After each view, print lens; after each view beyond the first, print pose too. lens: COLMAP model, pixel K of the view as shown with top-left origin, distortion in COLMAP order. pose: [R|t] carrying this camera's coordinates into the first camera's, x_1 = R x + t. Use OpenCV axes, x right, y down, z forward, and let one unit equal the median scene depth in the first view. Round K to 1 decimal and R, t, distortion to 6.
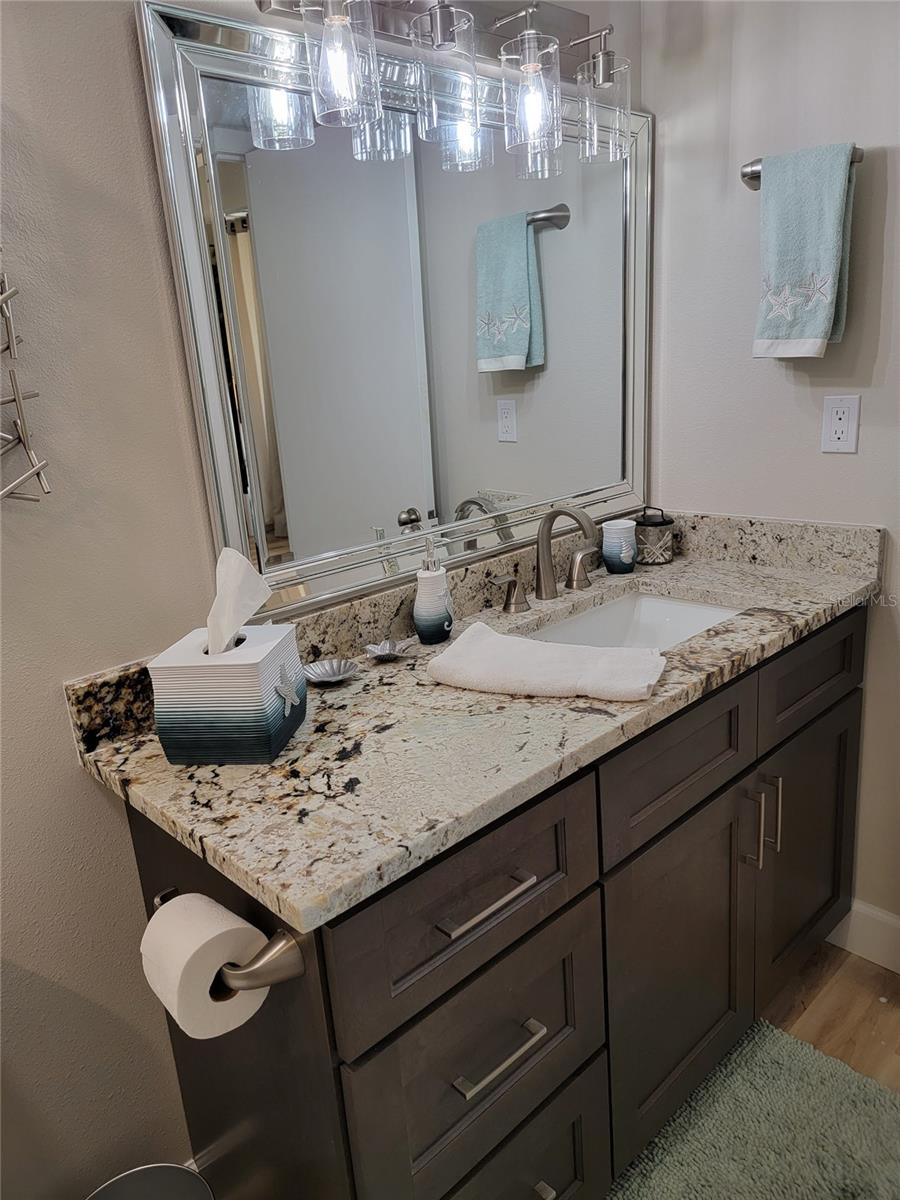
lens RADIAL K [[832.7, 0, 451.0], [0, 832.7, 598.9], [0, 0, 1]] dist [0.090505, -0.076236]
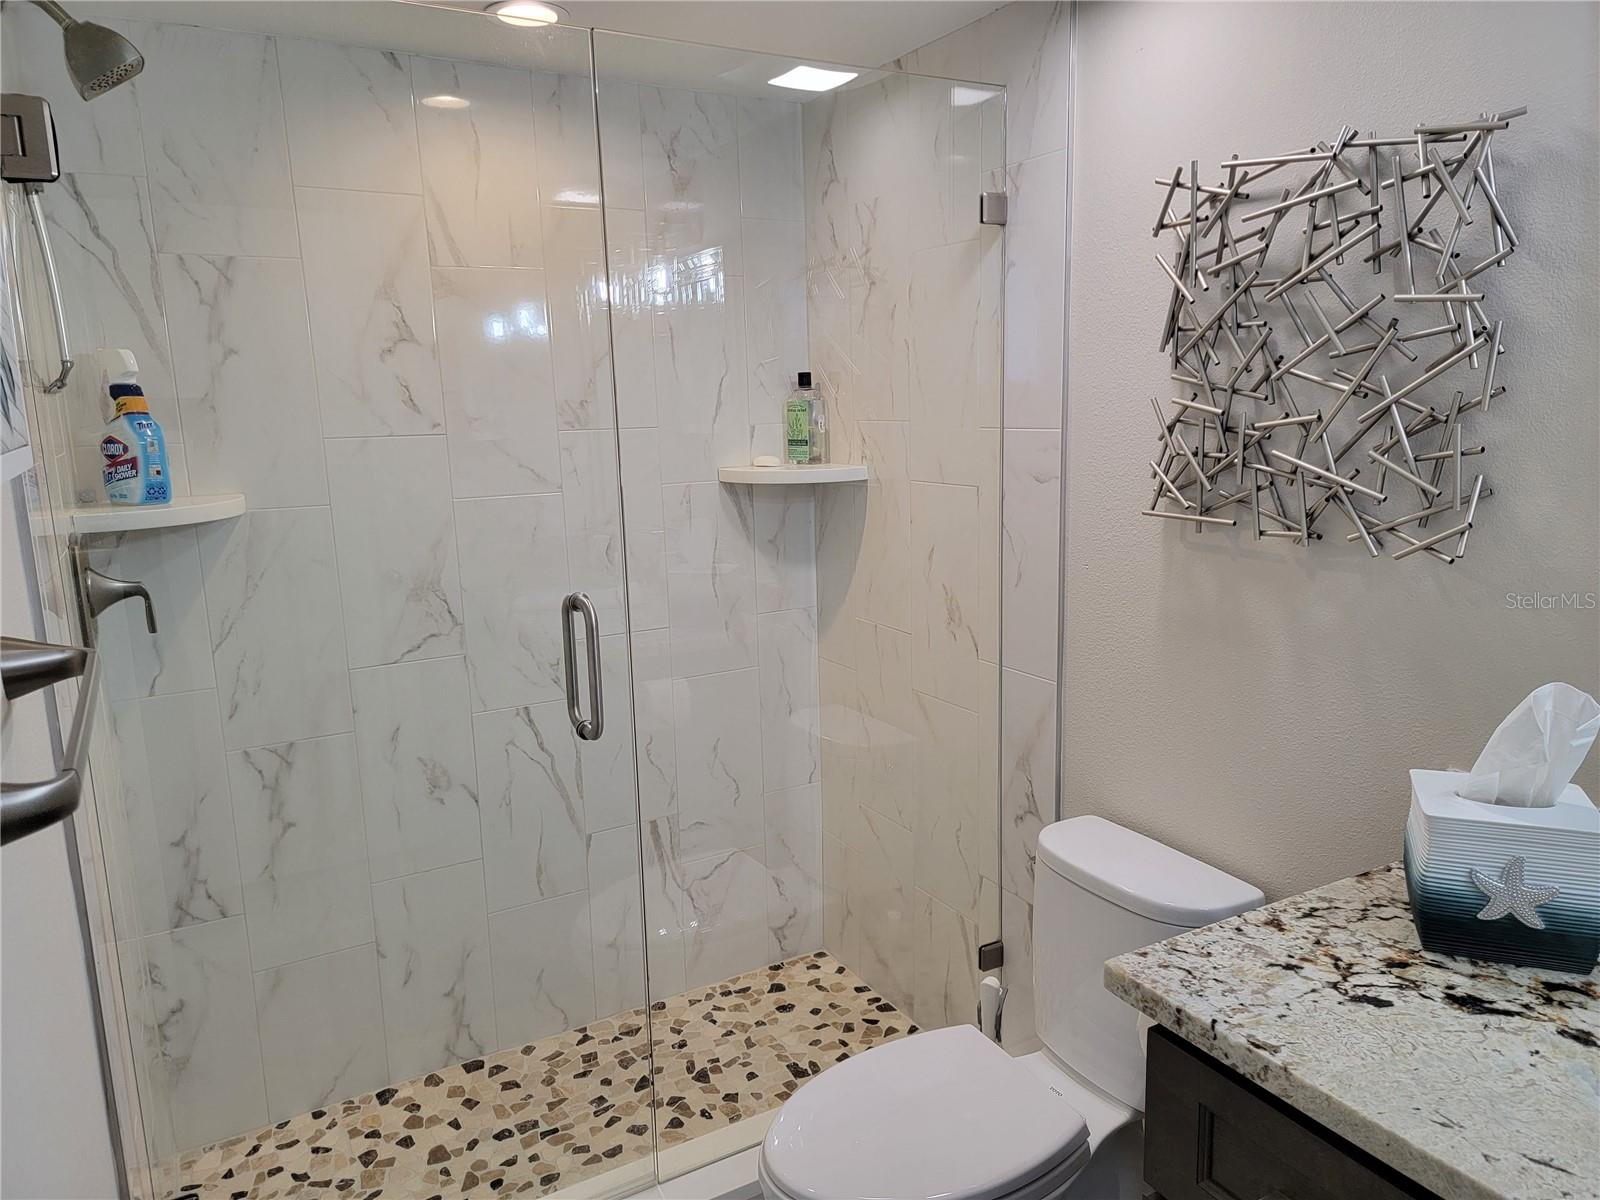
lens RADIAL K [[1110.2, 0, 800.0], [0, 1110.2, 598.5], [0, 0, 1]] dist [0.090505, -0.076236]
pose [[-0.248685, 0.251132, -0.935462, 0.847967], [-0.222371, 0.925202, 0.307494, -0.304264], [0.942713, 0.284489, -0.174239, 0.568623]]
